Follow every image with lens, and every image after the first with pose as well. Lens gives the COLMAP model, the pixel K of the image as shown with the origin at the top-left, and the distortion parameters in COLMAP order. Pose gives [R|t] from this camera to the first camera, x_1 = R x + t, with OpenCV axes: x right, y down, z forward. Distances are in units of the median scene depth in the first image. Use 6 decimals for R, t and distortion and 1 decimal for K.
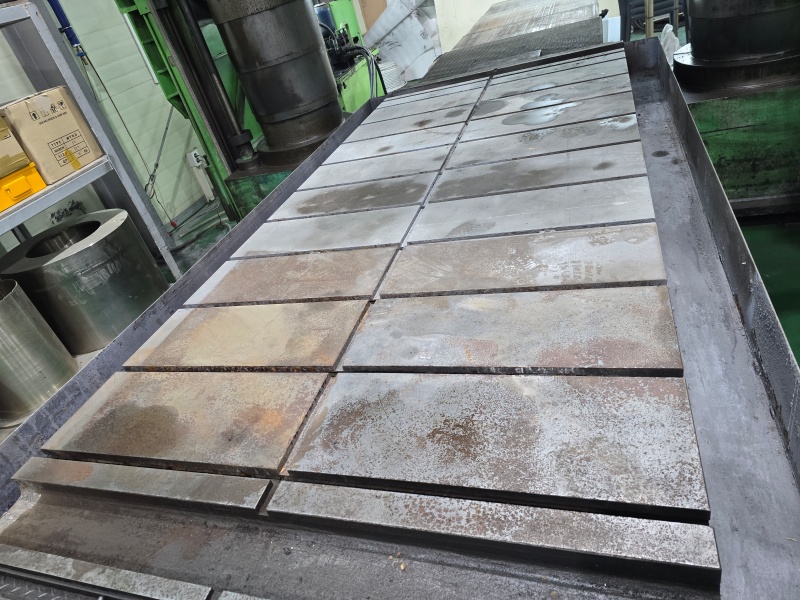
lens RADIAL K [[543.5, 0, 388.0], [0, 543.5, 296.8], [0, 0, 1]] dist [0.051743, -0.049392]
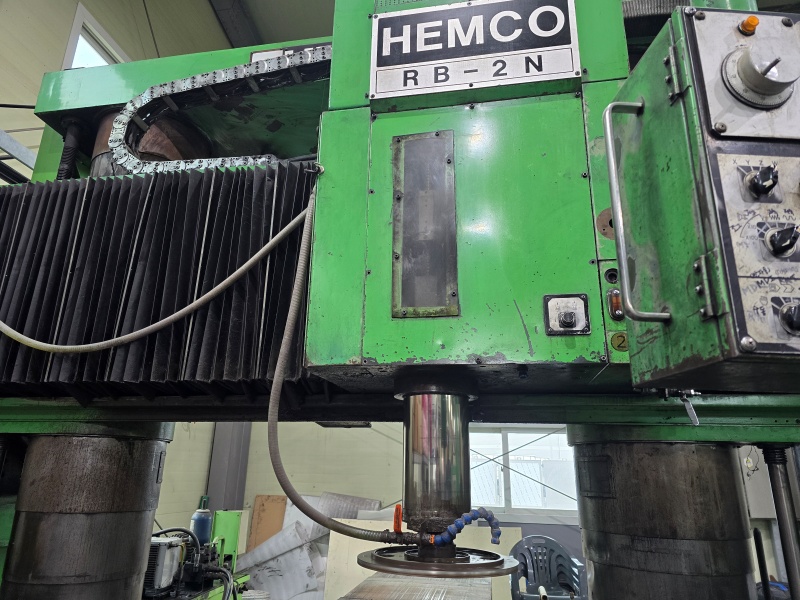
lens RADIAL K [[543.5, 0, 388.0], [0, 543.5, 296.8], [0, 0, 1]] dist [0.051743, -0.049392]
pose [[0.952570, 0.303806, 0.017653, 0.082117], [-0.177509, 0.601817, -0.778657, -0.171924], [-0.247185, 0.738592, 0.627201, 0.174412]]
